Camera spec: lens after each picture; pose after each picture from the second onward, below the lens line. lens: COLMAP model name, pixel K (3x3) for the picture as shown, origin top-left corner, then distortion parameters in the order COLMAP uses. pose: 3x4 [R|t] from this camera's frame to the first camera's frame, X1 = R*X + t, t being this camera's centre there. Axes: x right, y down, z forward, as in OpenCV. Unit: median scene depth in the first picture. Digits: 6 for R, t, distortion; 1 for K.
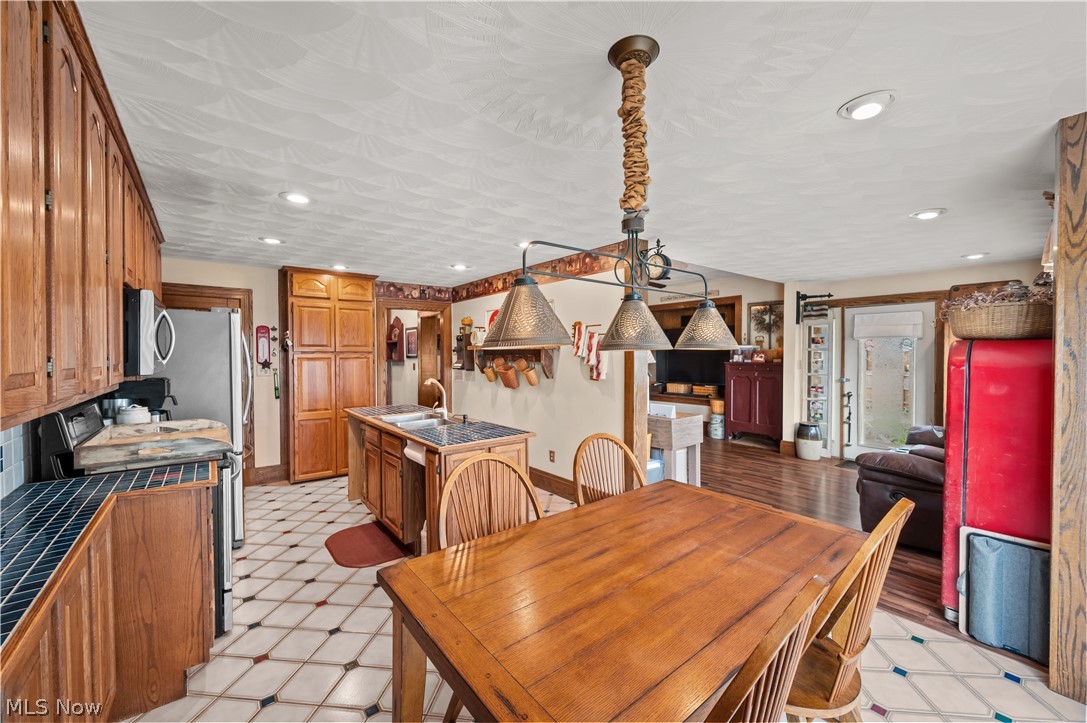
lens RADIAL K [[430.3, 0, 541.4], [0, 430.3, 361.3], [0, 0, 1]] dist [0.001562, 0.000163]
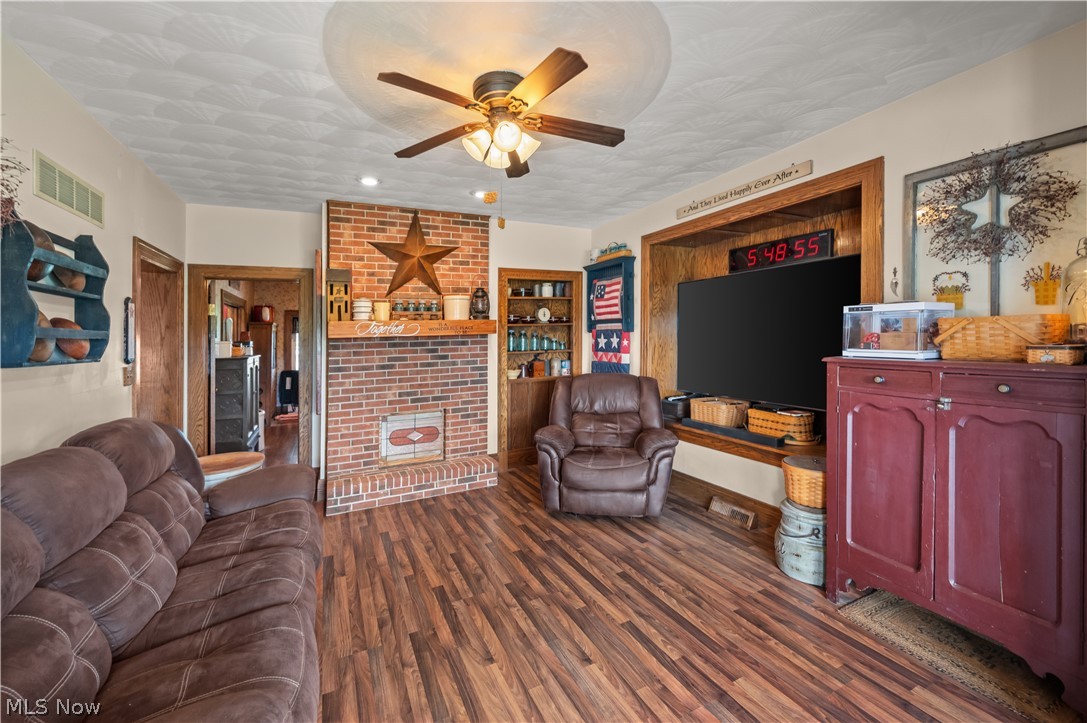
lens RADIAL K [[430.3, 0, 552.5], [0, 430.3, 344.0], [0, 0, 1]] dist [0.001562, 0.000163]
pose [[0.978579, 0.002112, -0.205860, 0.290245], [-0.002616, 0.999994, -0.002181, -0.006085], [0.205854, 0.002673, 0.978579, 0.636082]]
